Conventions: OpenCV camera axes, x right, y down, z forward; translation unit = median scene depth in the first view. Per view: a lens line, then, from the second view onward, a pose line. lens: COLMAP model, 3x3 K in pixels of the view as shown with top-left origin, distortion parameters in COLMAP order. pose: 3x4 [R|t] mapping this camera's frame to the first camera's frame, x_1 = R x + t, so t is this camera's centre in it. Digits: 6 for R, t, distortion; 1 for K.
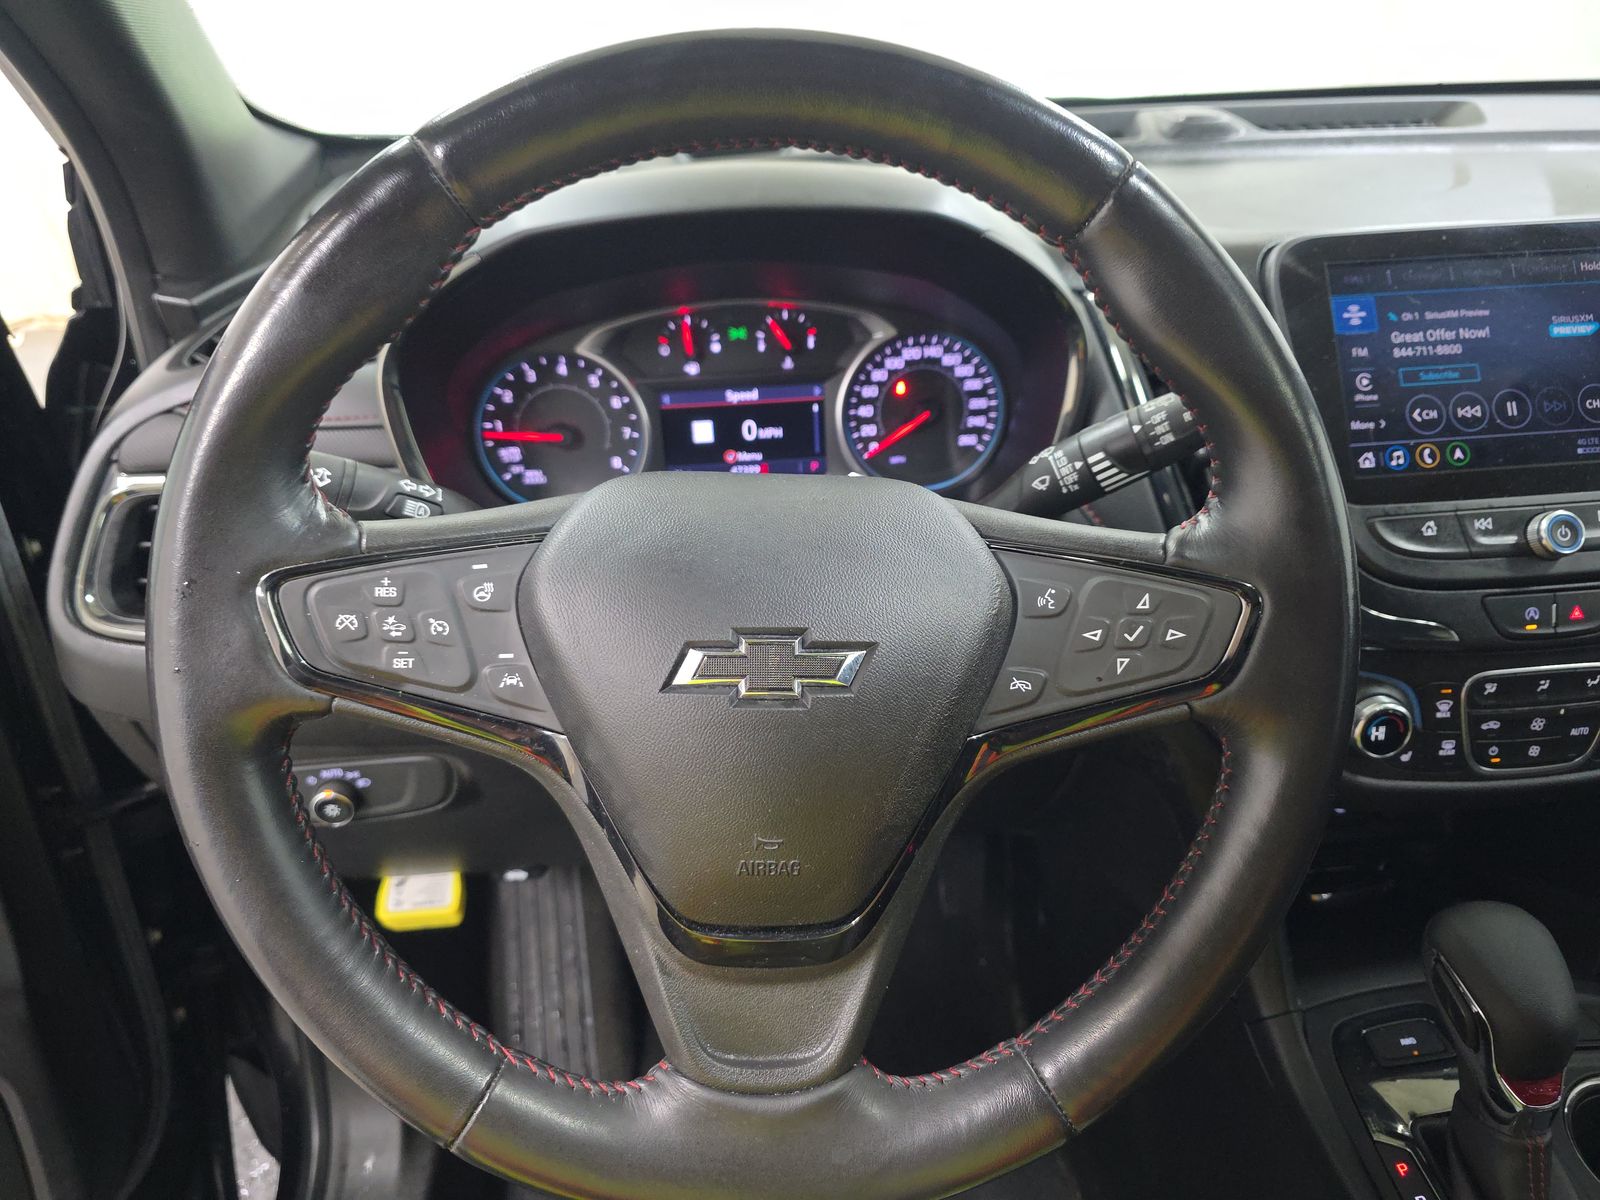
lens RADIAL K [[646.6, 0, 802.6], [0, 646.6, 655.6], [0, 0, 1]] dist [0.001037, 0.000093]
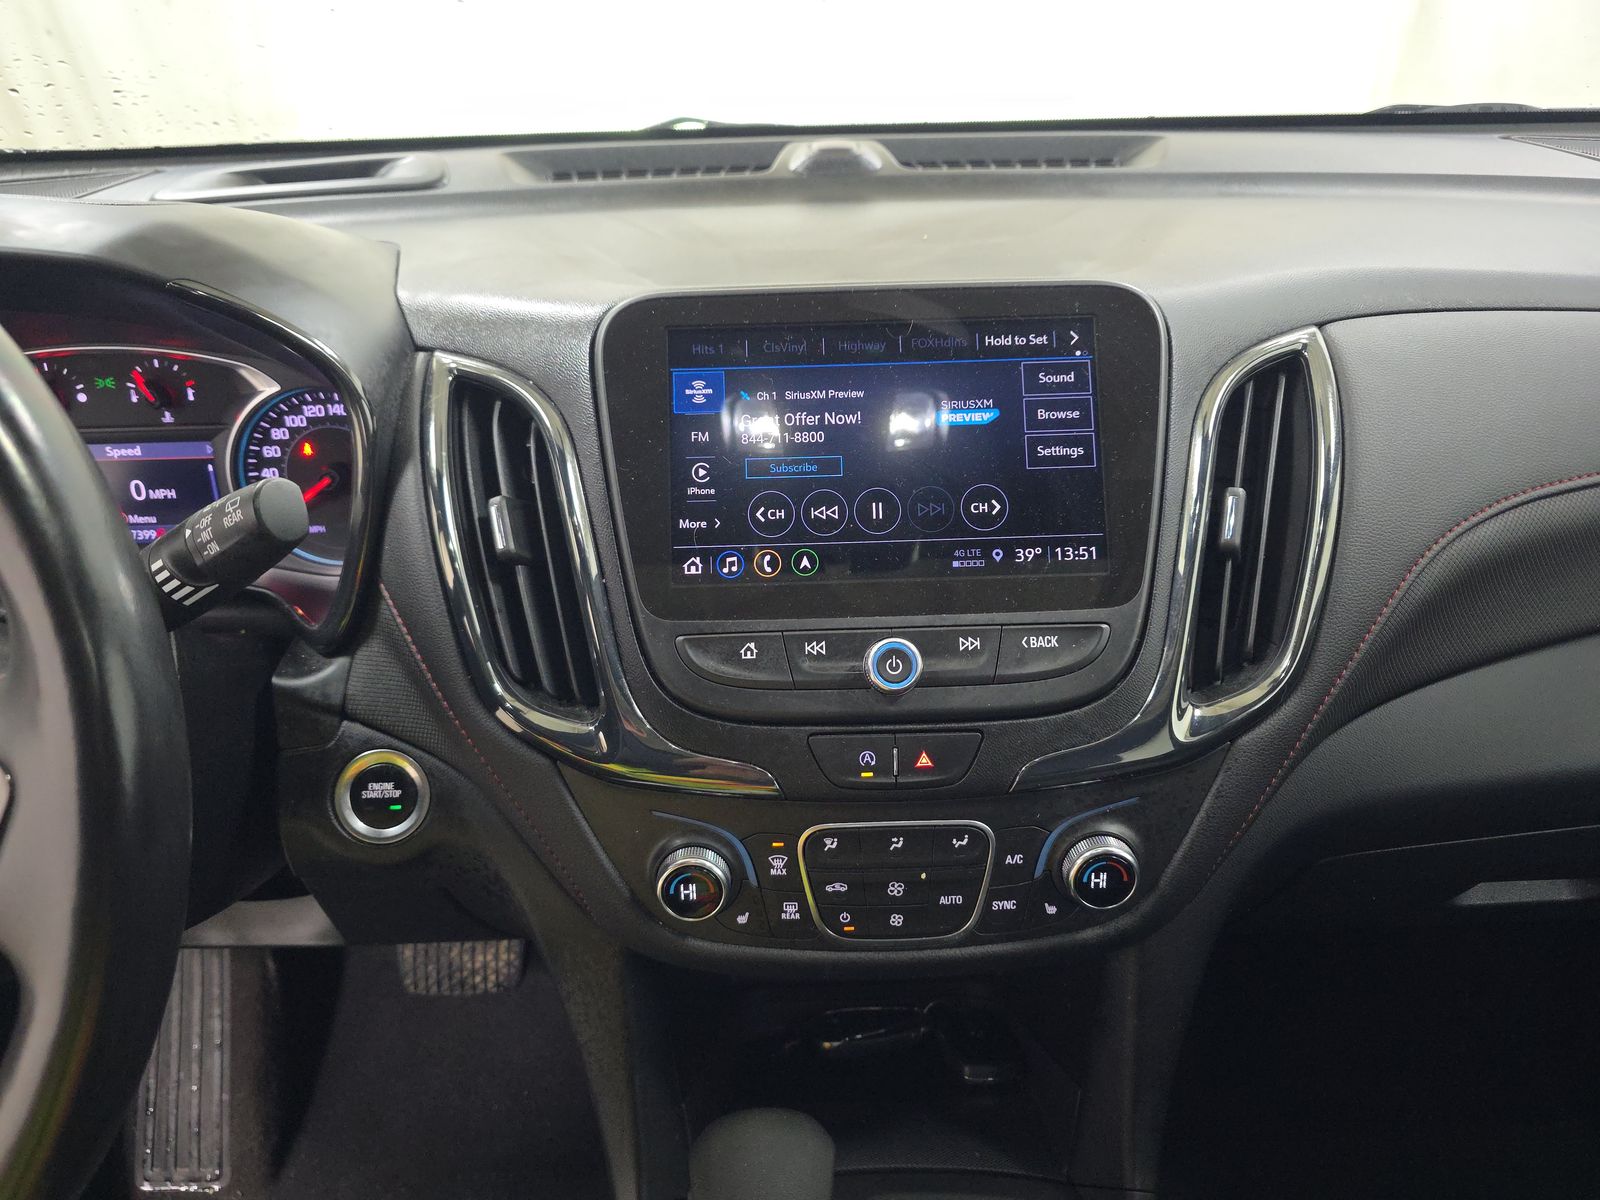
lens RADIAL K [[642.3, 0, 800.7], [0, 642.3, 668.6], [0, 0, 1]] dist [0.038939, -0.017158]
pose [[0.998360, 0.045009, -0.035374, 0.920207], [-0.045443, 0.998900, -0.011548, -0.144302], [0.034815, 0.013137, 0.999307, 0.146362]]
